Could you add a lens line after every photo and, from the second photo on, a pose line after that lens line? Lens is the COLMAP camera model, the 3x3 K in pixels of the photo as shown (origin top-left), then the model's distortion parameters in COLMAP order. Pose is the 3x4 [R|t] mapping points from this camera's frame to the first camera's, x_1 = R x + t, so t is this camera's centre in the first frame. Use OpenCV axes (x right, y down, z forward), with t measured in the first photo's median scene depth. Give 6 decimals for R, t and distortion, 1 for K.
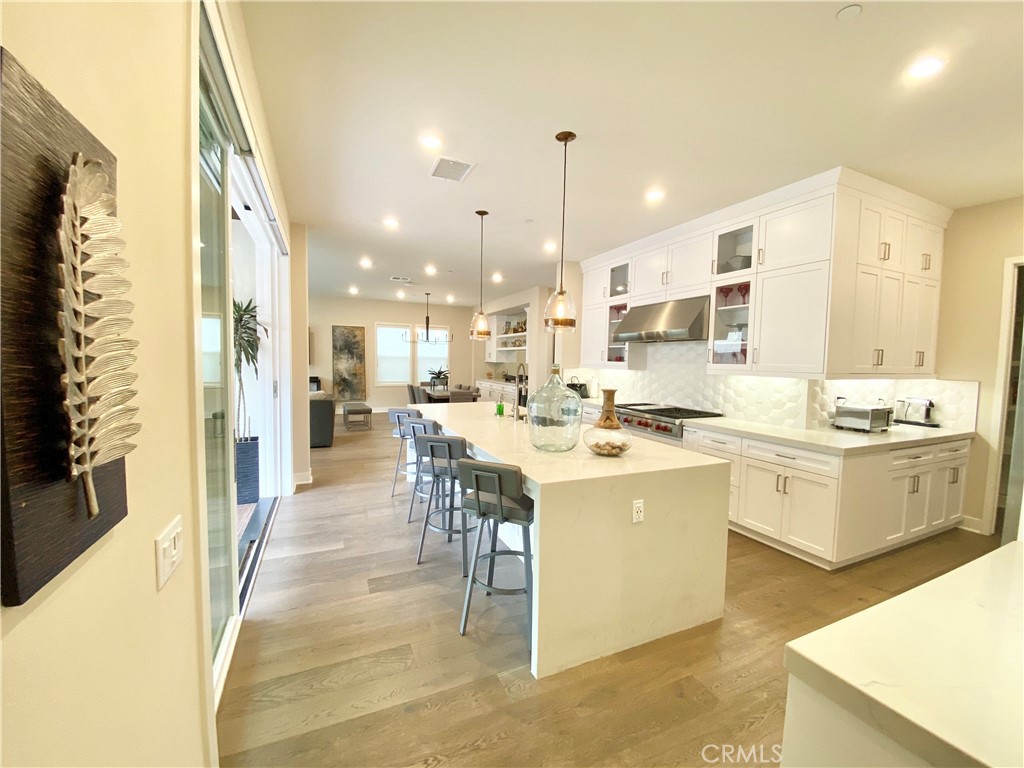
lens RADIAL K [[414.1, 0, 509.7], [0, 414.1, 386.1], [0, 0, 1]] dist [0.000391, -0.003939]
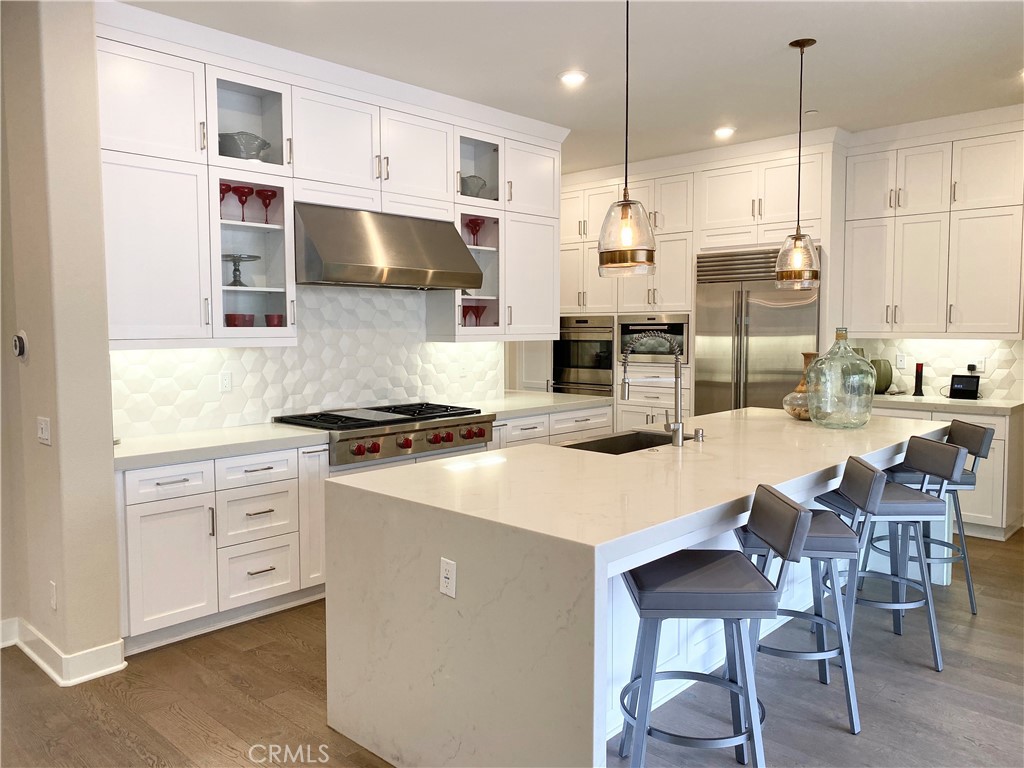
lens RADIAL K [[787.8, 0, 478.8], [0, 787.8, 398.3], [0, 0, 1]] dist [-0.043275, 0.051046]
pose [[-0.377427, -0.106177, 0.919932, -0.676830], [0.051939, 0.989414, 0.135505, -0.105252], [-0.924582, 0.098923, -0.367917, 1.378155]]
